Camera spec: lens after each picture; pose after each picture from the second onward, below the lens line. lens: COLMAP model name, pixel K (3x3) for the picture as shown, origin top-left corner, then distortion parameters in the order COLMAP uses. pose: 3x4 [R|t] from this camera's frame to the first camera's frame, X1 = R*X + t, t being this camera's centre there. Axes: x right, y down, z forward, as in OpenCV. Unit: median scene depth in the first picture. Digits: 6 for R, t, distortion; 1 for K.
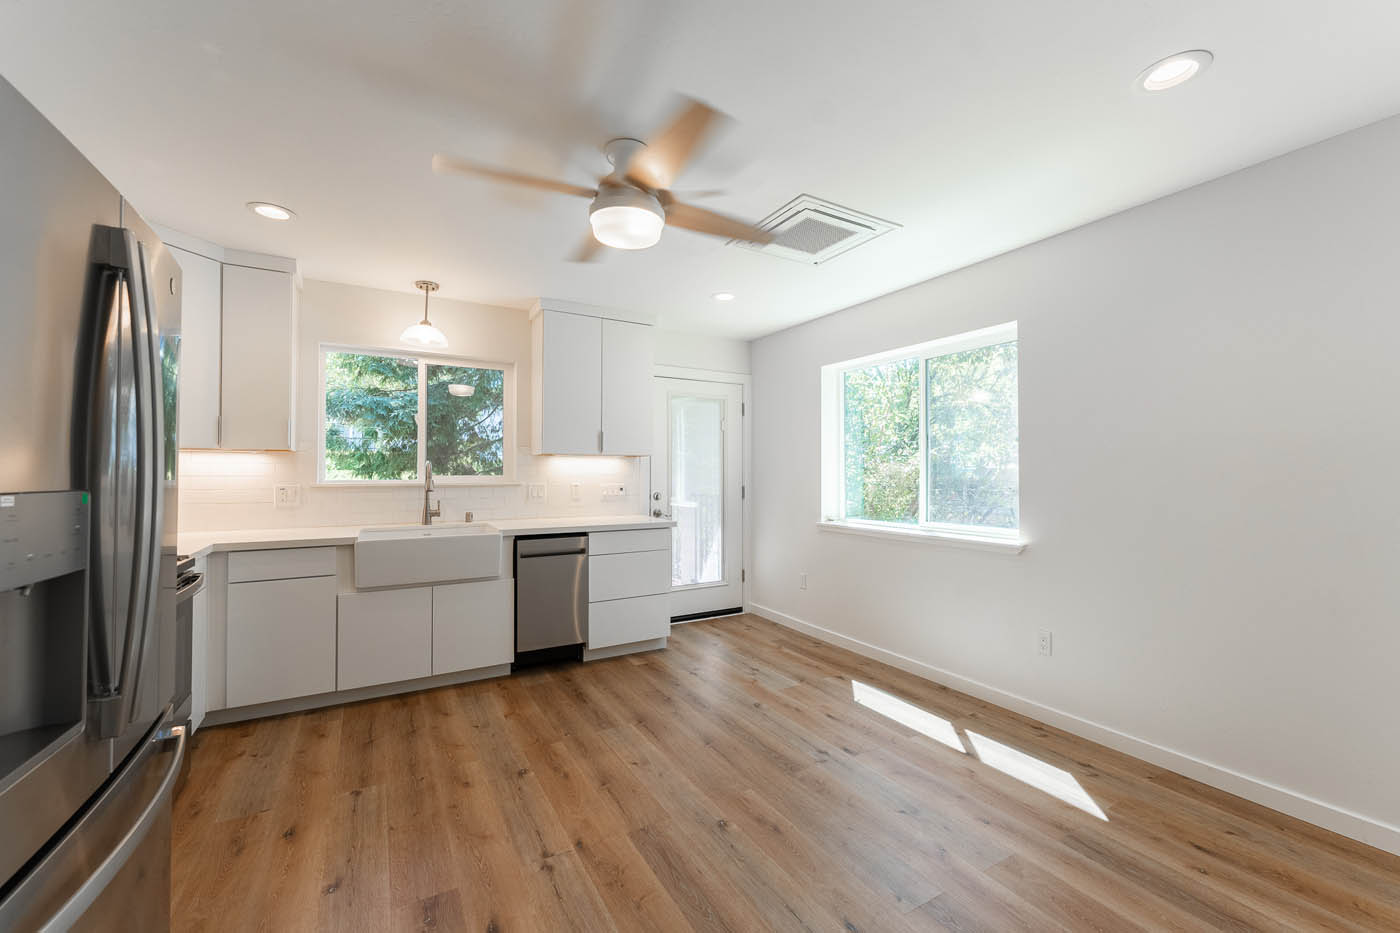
lens RADIAL K [[560.0, 0, 700.1], [0, 560.0, 468.0], [0, 0, 1]] dist [-0.003121, -0.000173]
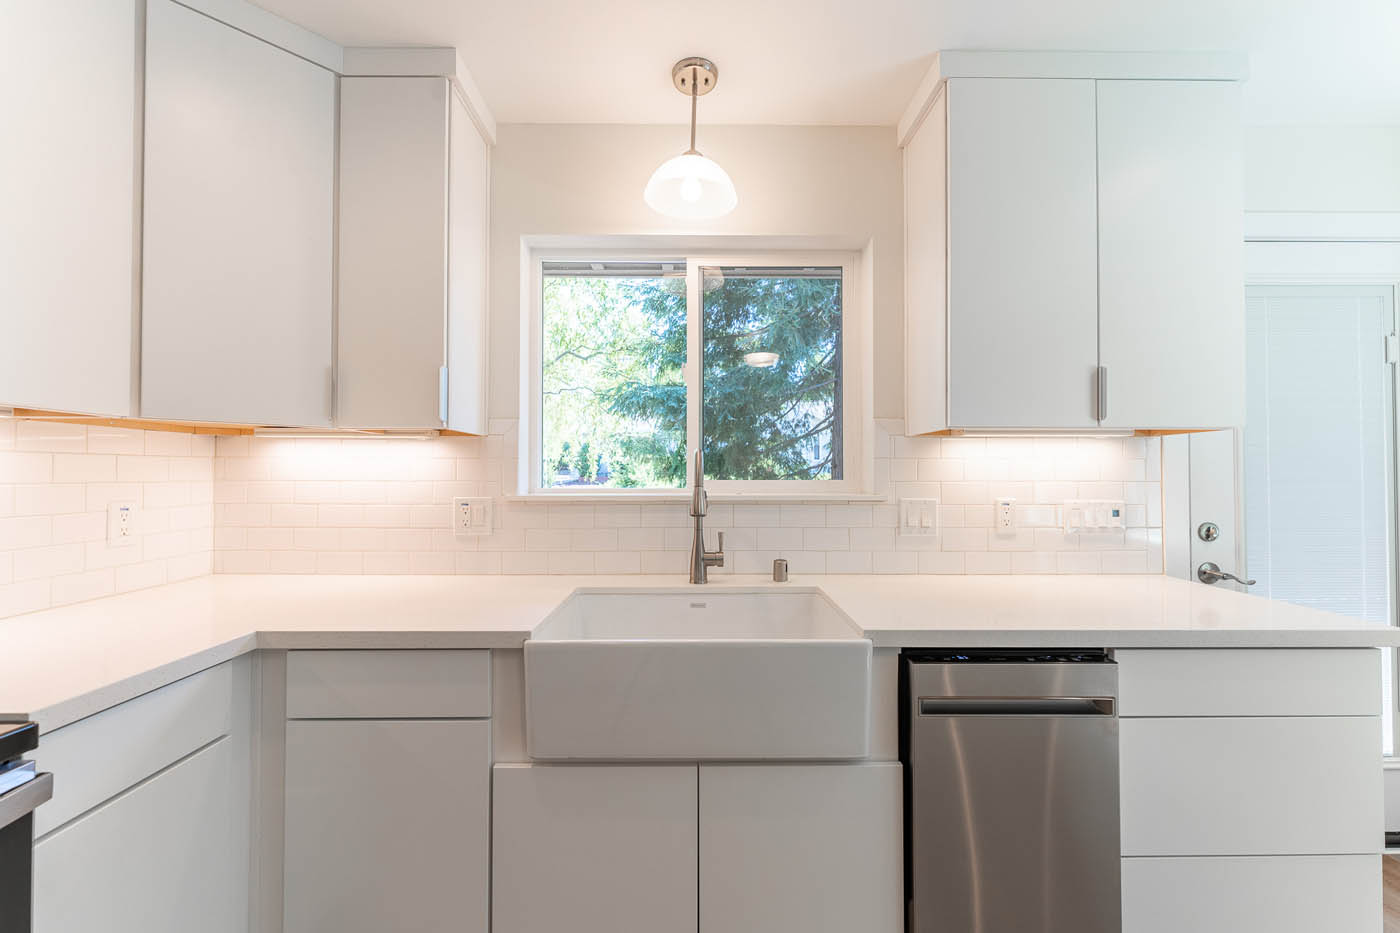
lens RADIAL K [[563.5, 0, 693.7], [0, 563.5, 467.8], [0, 0, 1]] dist [0.001285, -0.000032]
pose [[0.866312, -0.009353, -0.499417, -0.256381], [0.005415, 0.999942, -0.009333, 0.007427], [0.499475, 0.005381, 0.866312, 0.594655]]
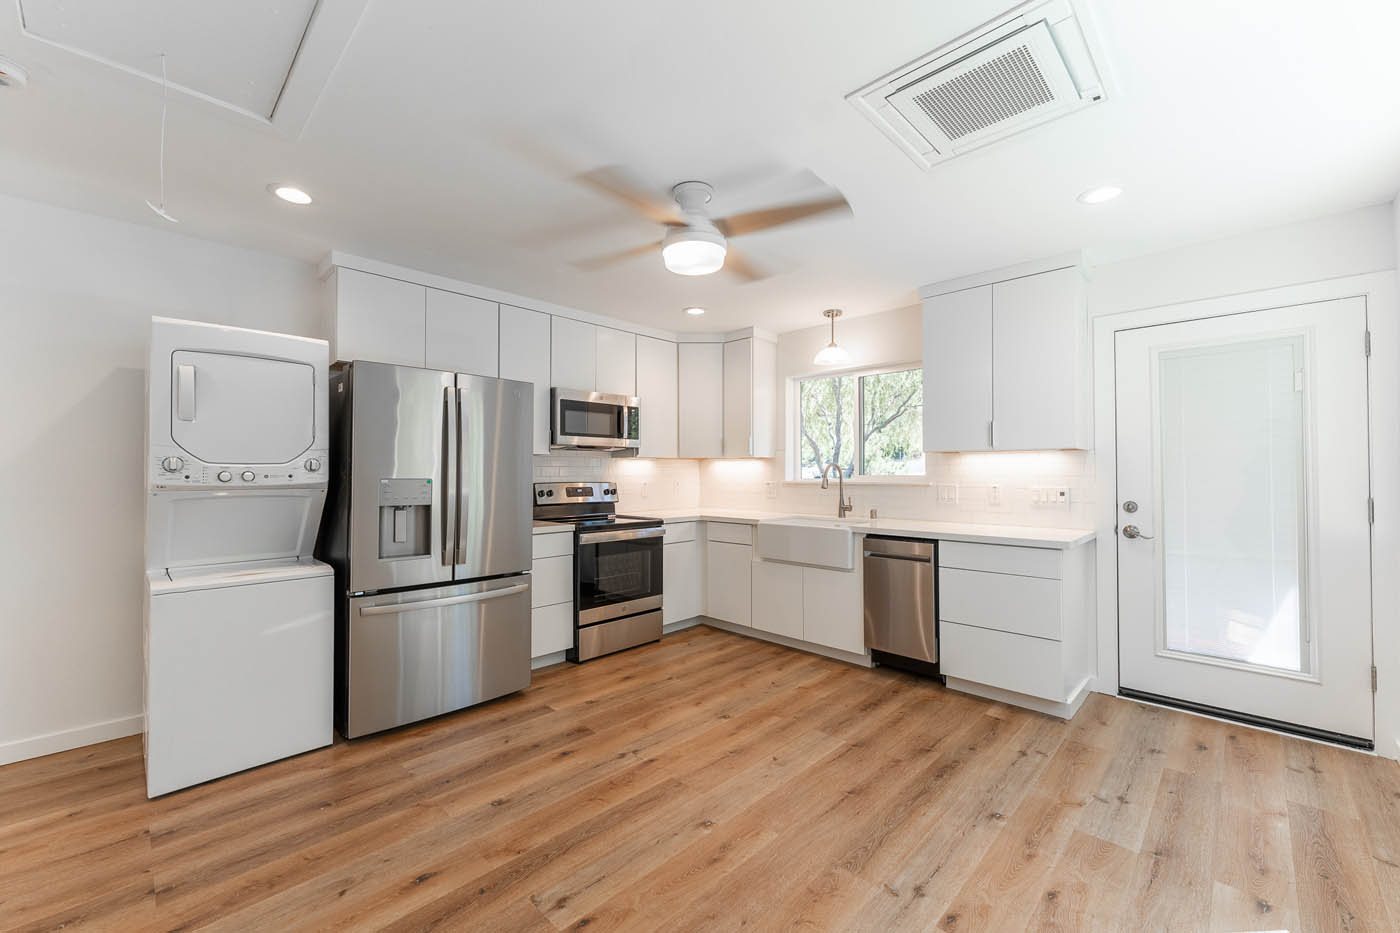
lens RADIAL K [[563.5, 0, 693.7], [0, 563.5, 467.8], [0, 0, 1]] dist [0.001285, -0.000032]
pose [[0.260434, -0.010882, -0.965430, 0.577765], [0.009982, 0.999913, -0.008577, 0.005428], [0.965440, -0.007404, 0.260520, 0.411111]]
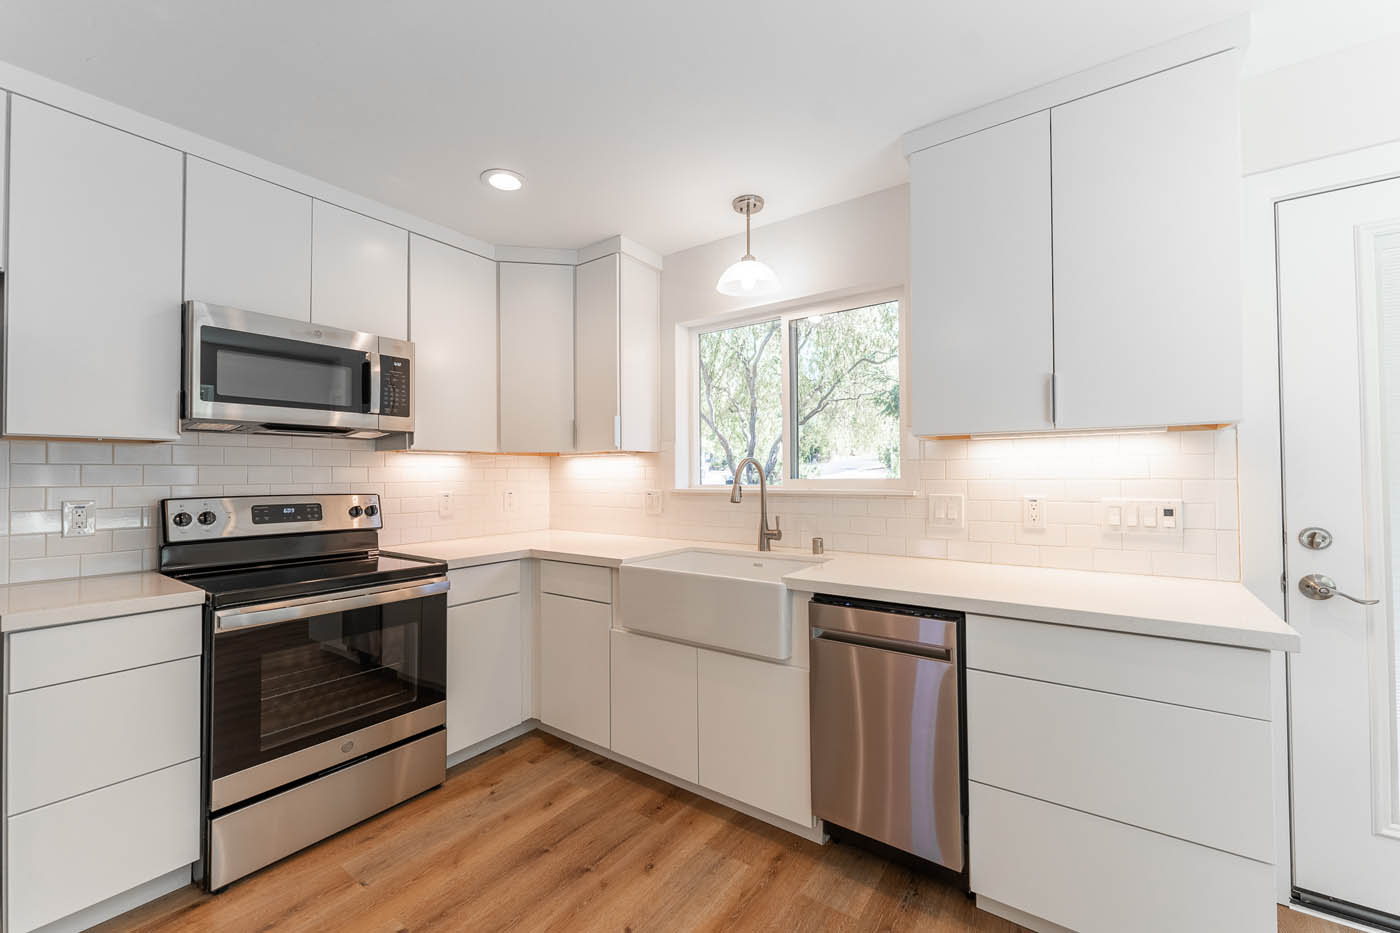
lens RADIAL K [[559.1, 0, 694.6], [0, 559.1, 468.1], [0, 0, 1]] dist [-0.000007, 0.000049]
pose [[0.402251, -0.017597, -0.915360, 0.113271], [0.014893, 0.999809, -0.012676, 0.007566], [0.915408, -0.008534, 0.402437, 0.662955]]
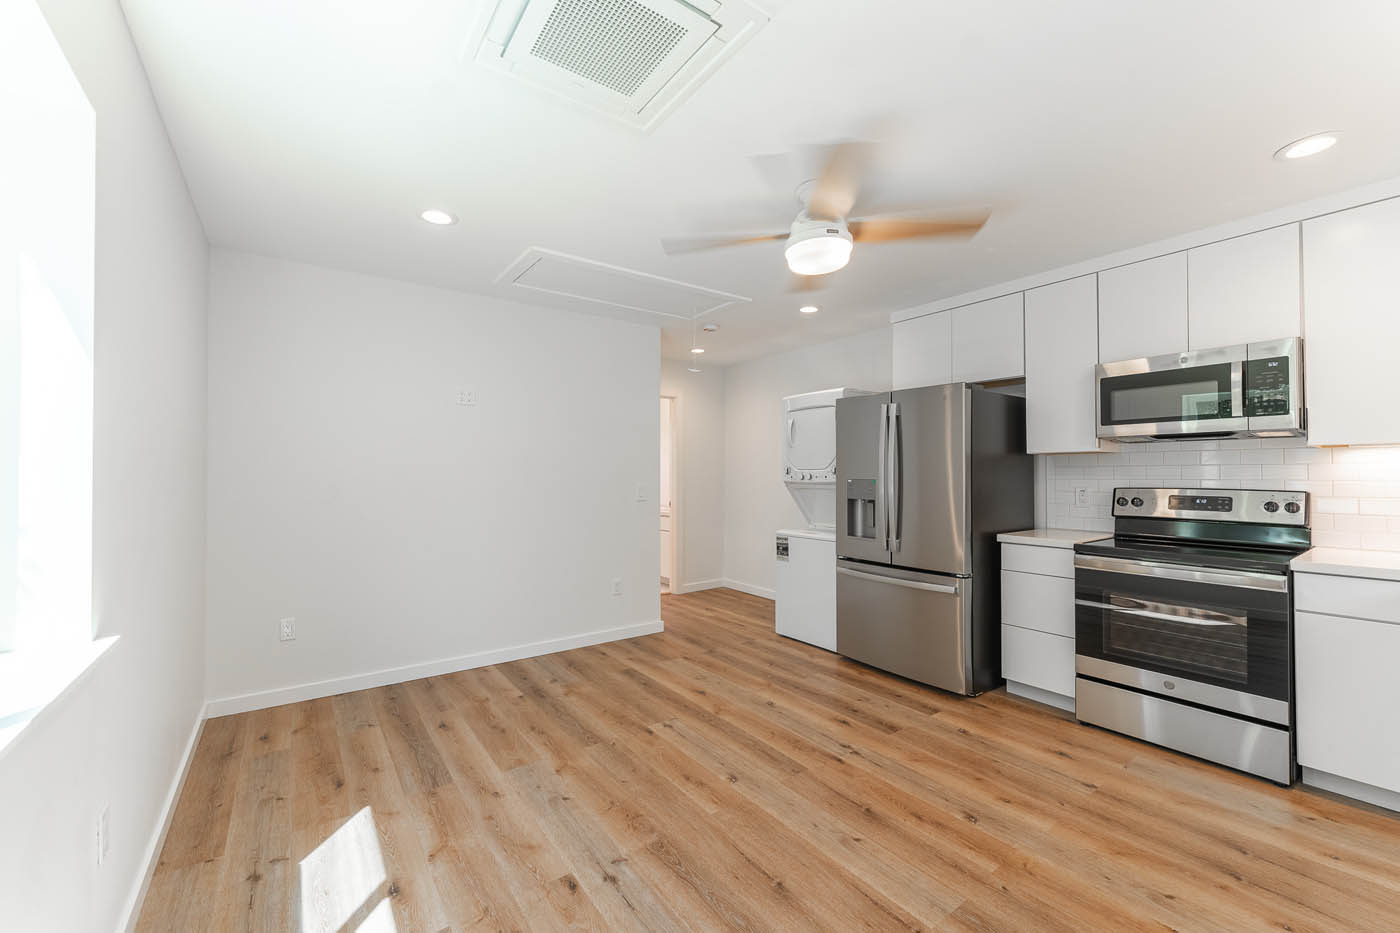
lens RADIAL K [[559.1, 0, 694.6], [0, 559.1, 468.1], [0, 0, 1]] dist [-0.000007, 0.000049]
pose [[-0.995533, -0.001456, -0.094404, 0.130760], [0.000585, 0.999767, -0.021584, 0.011099], [0.094414, -0.021543, -0.995300, 1.230634]]
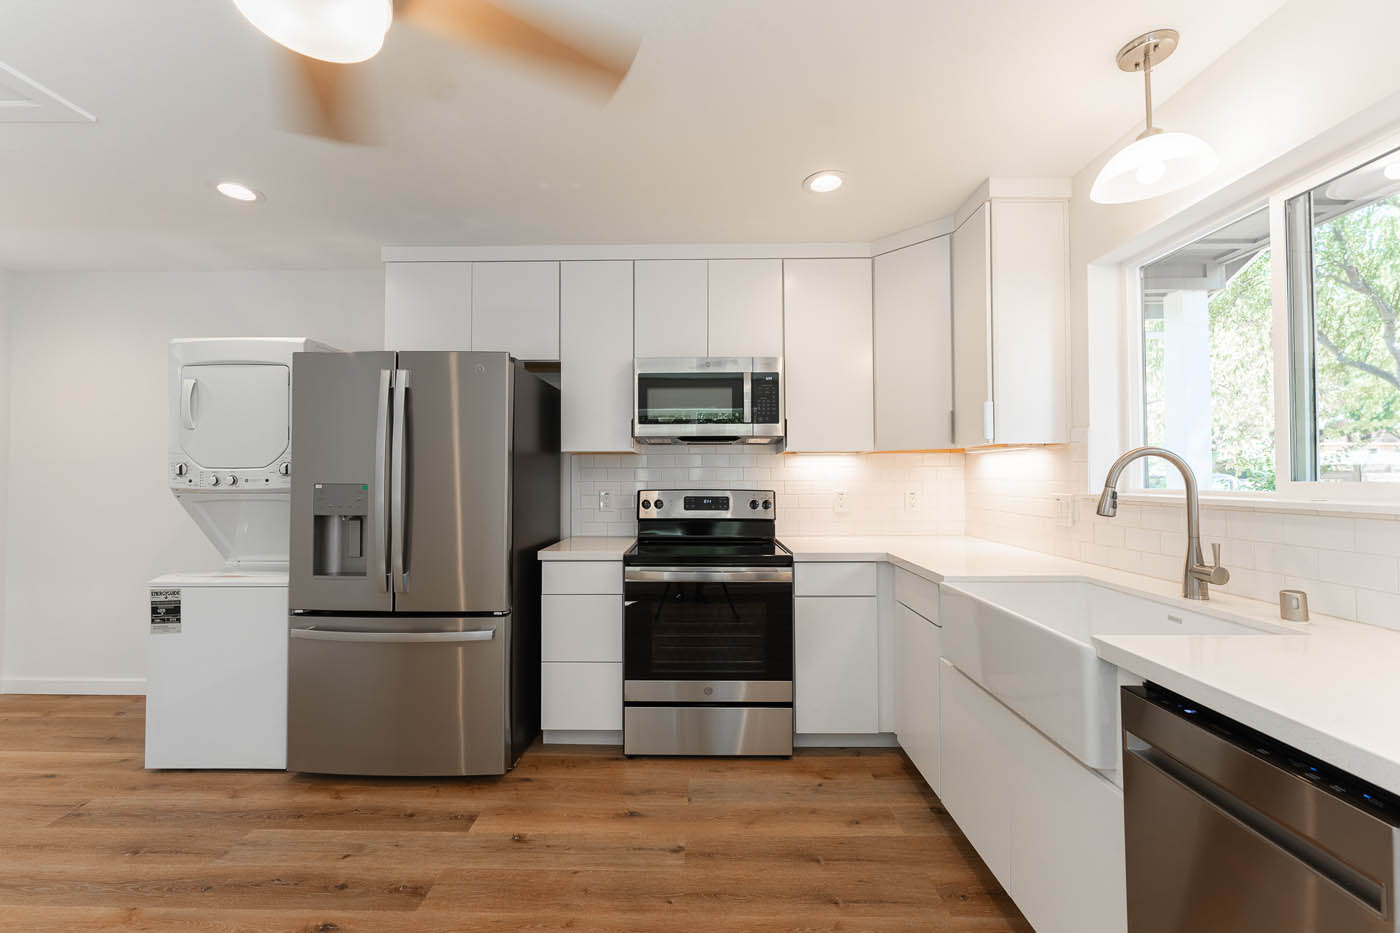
lens RADIAL K [[559.1, 0, 694.6], [0, 559.1, 468.1], [0, 0, 1]] dist [-0.000007, 0.000049]
pose [[-0.520020, -0.014760, -0.854027, 0.069981], [0.009307, 0.999693, -0.022945, 0.010140], [0.854103, -0.019881, -0.519723, 0.924290]]
